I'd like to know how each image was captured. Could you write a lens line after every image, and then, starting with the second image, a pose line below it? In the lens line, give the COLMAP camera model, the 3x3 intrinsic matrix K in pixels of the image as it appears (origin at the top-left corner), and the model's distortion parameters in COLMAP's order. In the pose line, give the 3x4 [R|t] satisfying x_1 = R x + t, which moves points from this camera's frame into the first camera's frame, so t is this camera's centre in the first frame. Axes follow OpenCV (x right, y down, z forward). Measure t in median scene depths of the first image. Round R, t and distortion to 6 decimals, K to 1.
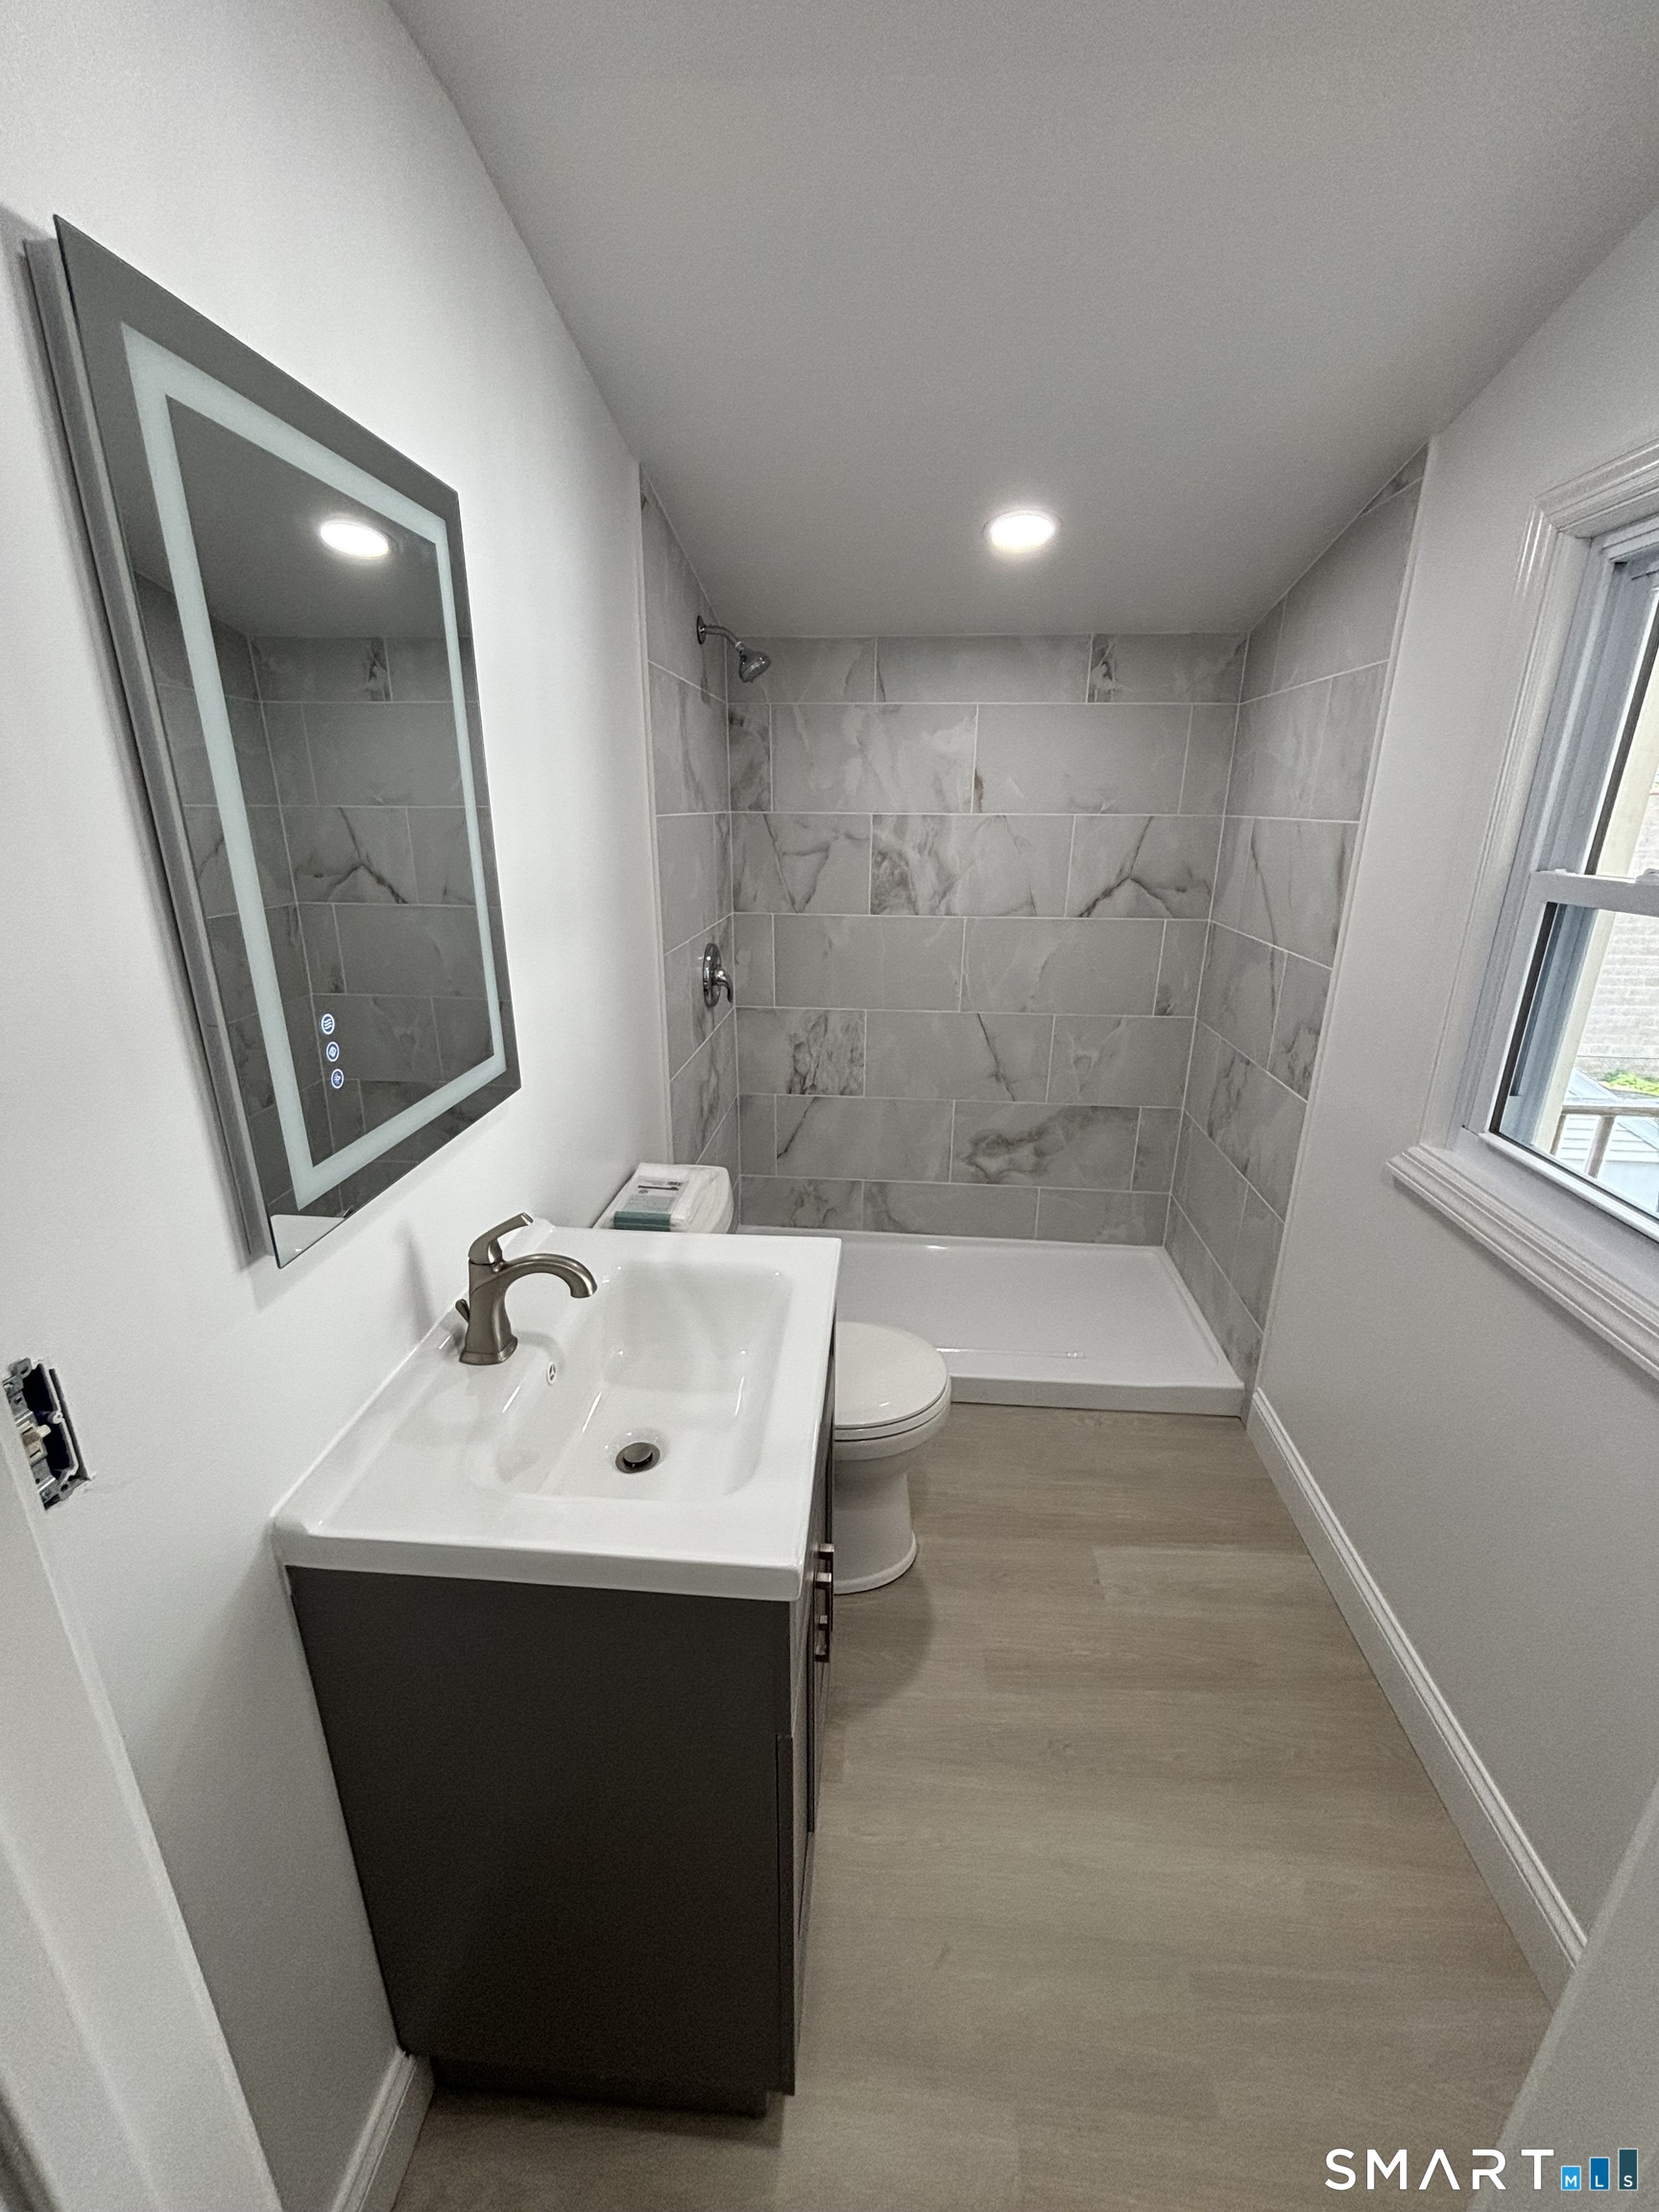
lens RADIAL K [[885.6, 0, 829.5], [0, 885.6, 1106.0], [0, 0, 1]] dist [-0.008873, -0.000250]
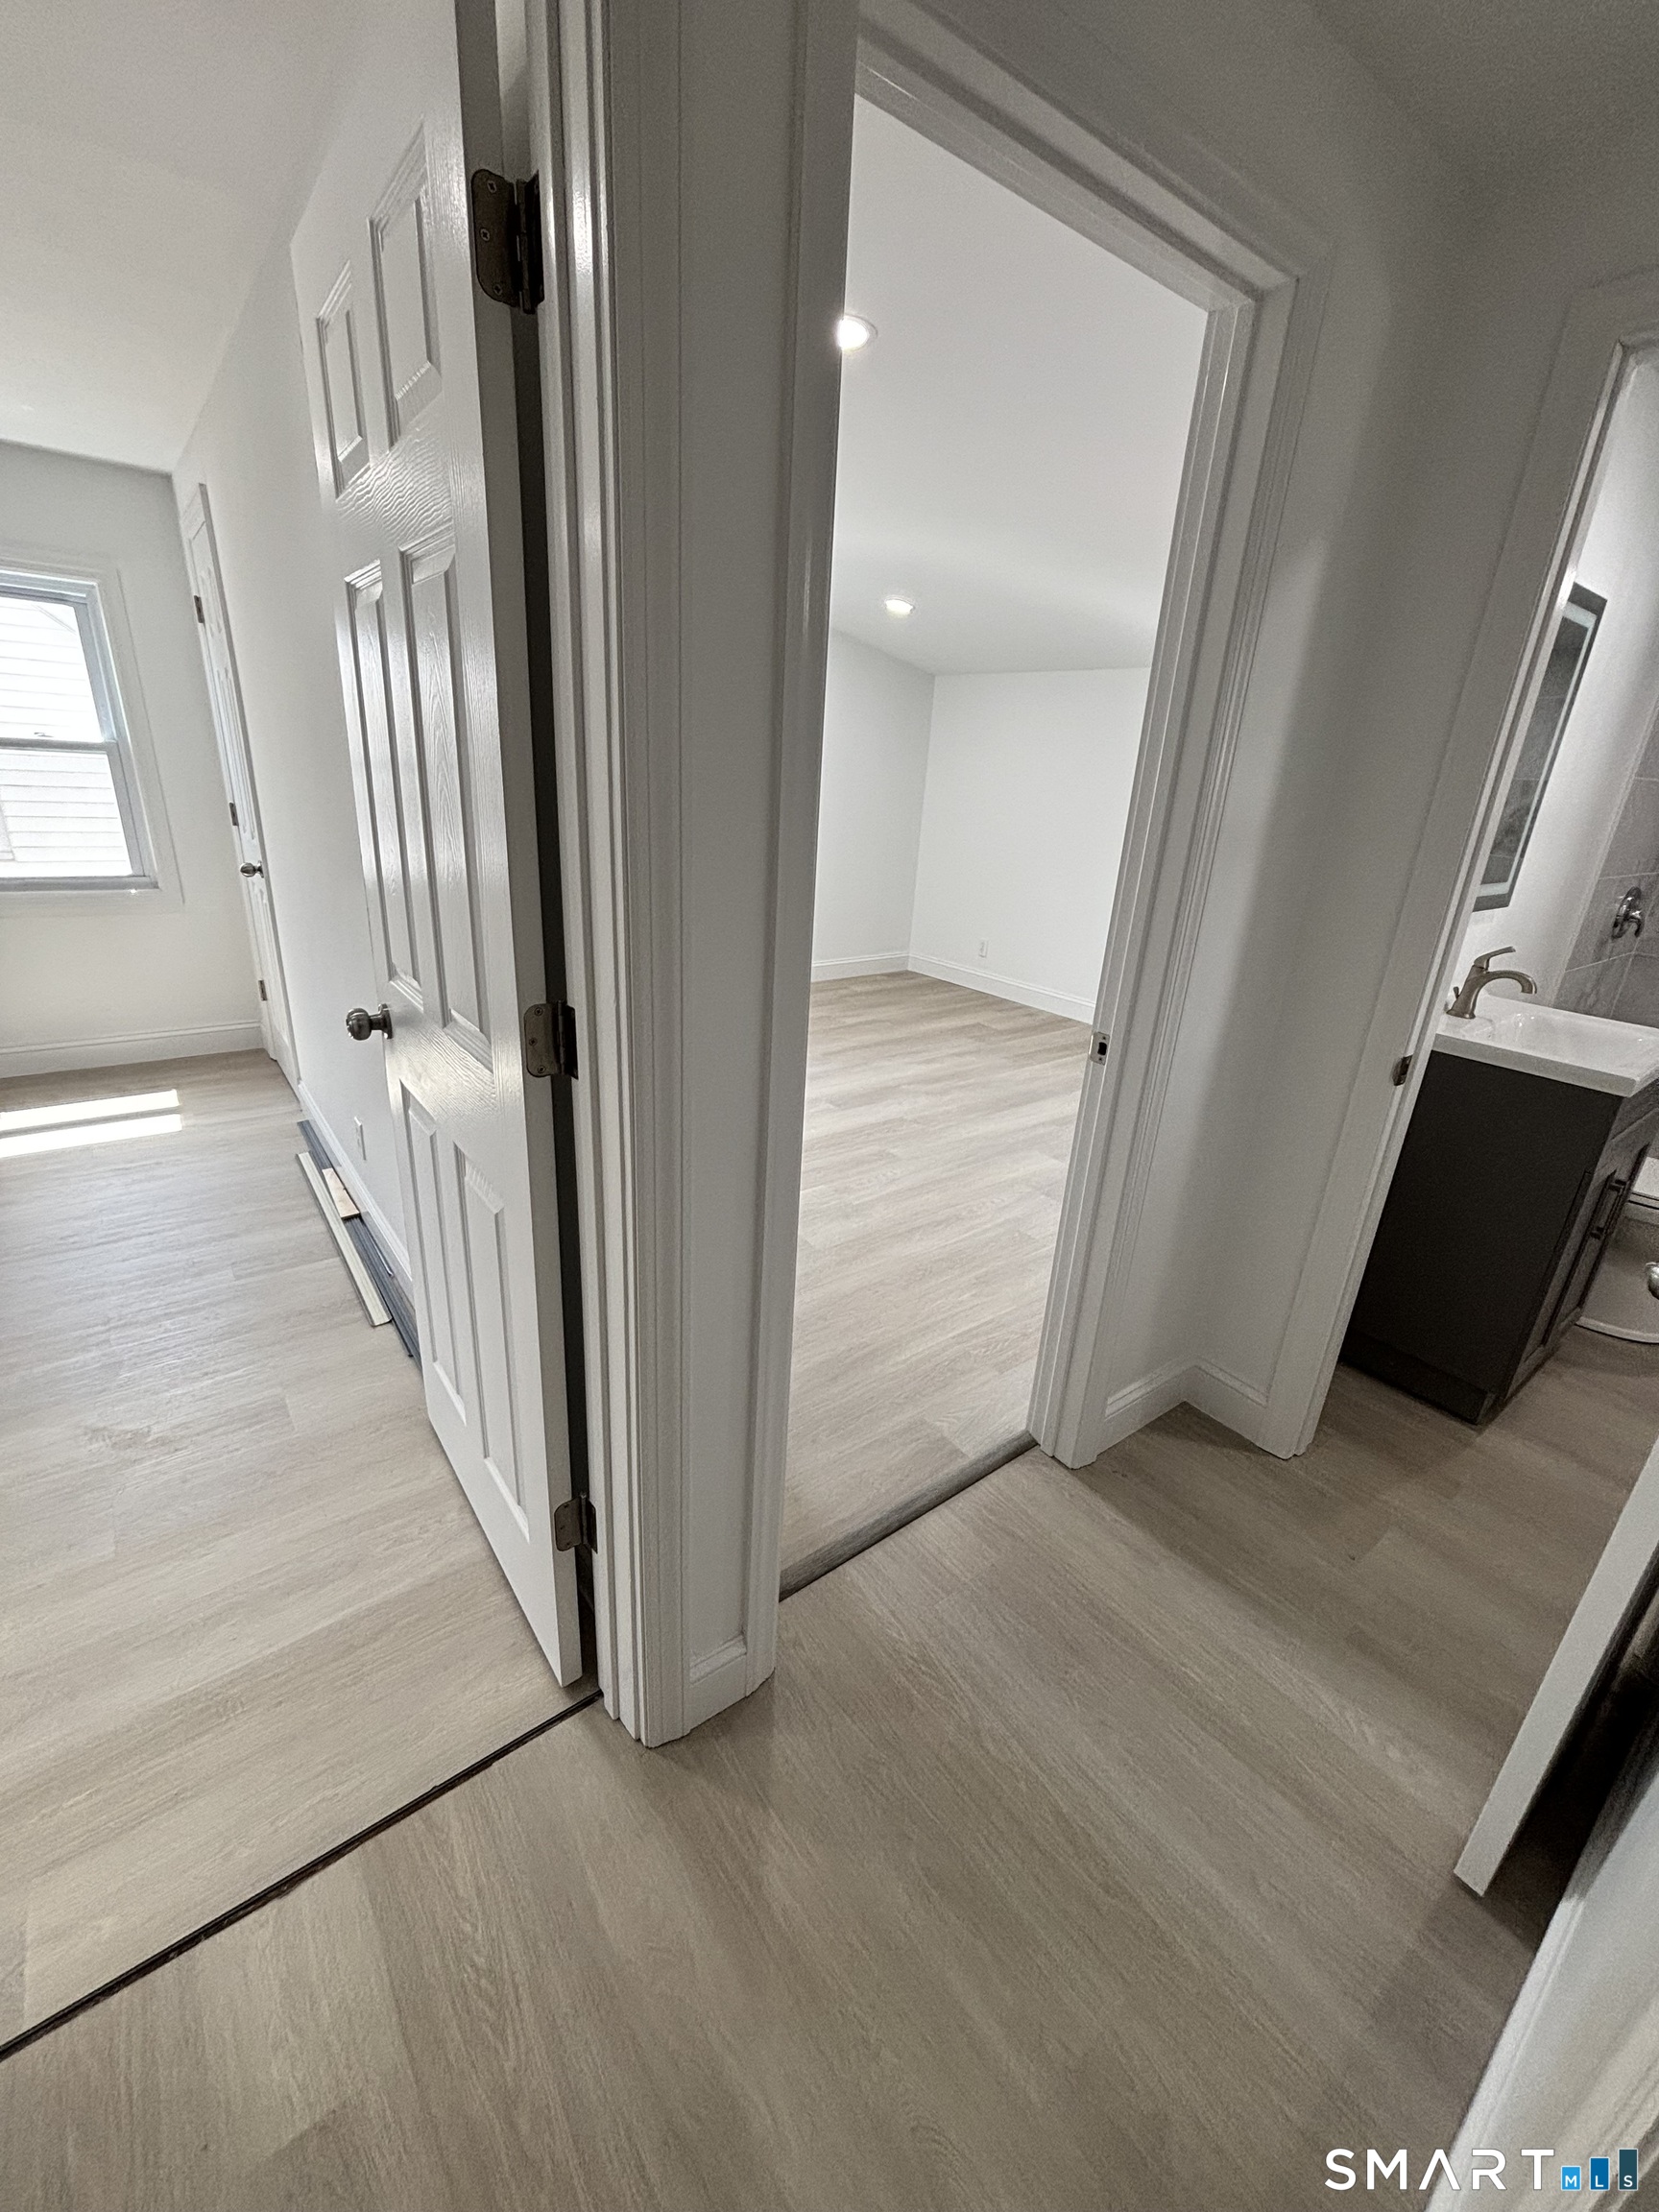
lens RADIAL K [[885.6, 0, 829.5], [0, 885.6, 1106.0], [0, 0, 1]] dist [-0.008873, -0.000250]
pose [[0.665187, 0.296932, -0.685097, 0.048845], [-0.285253, 0.948990, 0.134344, 0.266895], [0.690041, 0.106062, 0.715957, -0.636514]]
